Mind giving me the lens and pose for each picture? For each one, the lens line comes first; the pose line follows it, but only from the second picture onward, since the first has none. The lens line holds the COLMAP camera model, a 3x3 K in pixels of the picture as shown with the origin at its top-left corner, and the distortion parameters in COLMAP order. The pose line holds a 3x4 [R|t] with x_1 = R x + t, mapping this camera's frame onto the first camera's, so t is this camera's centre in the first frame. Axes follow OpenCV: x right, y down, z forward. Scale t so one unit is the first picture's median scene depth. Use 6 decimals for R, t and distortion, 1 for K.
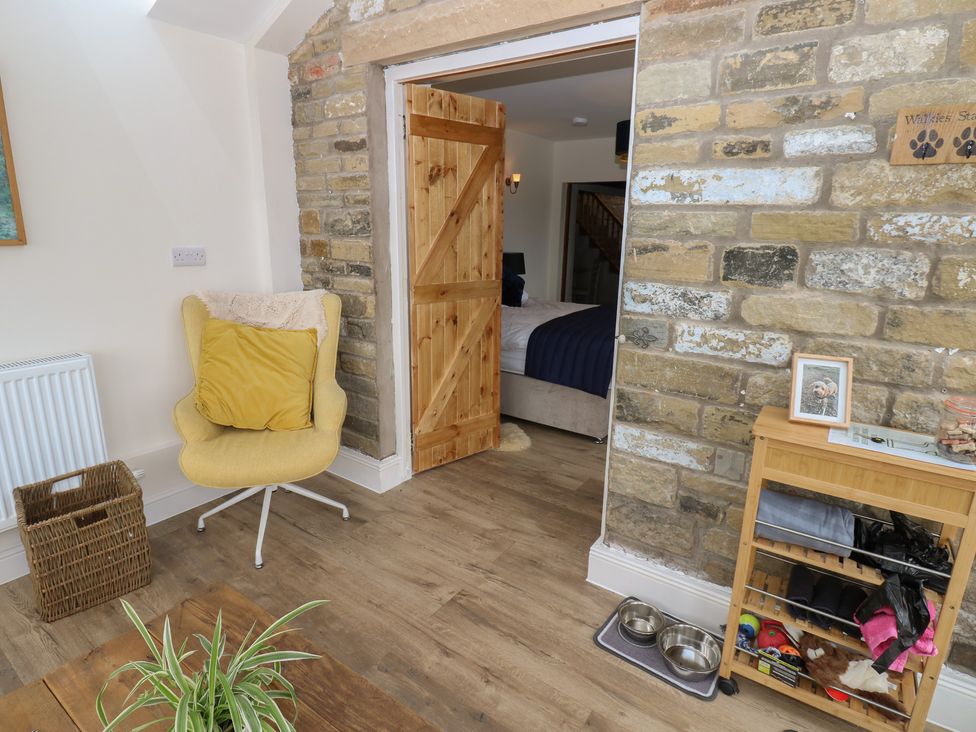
lens RADIAL K [[505.9, 0, 494.9], [0, 505.9, 355.6], [0, 0, 1]] dist [-0.009588, -0.004630]
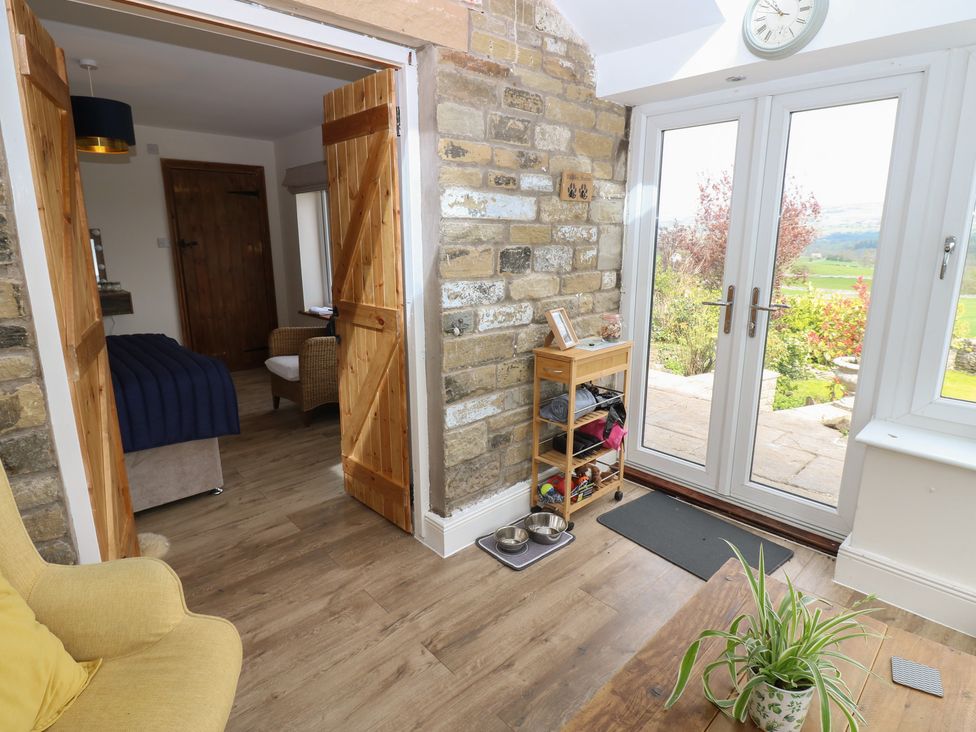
lens RADIAL K [[514.5, 0, 482.9], [0, 514.5, 357.3], [0, 0, 1]] dist [-0.007861, -0.009420]
pose [[0.238336, -0.241466, 0.940686, -0.961941], [0.243616, 0.952494, 0.182773, -0.198138], [-0.940131, 0.185605, 0.285839, 0.678183]]
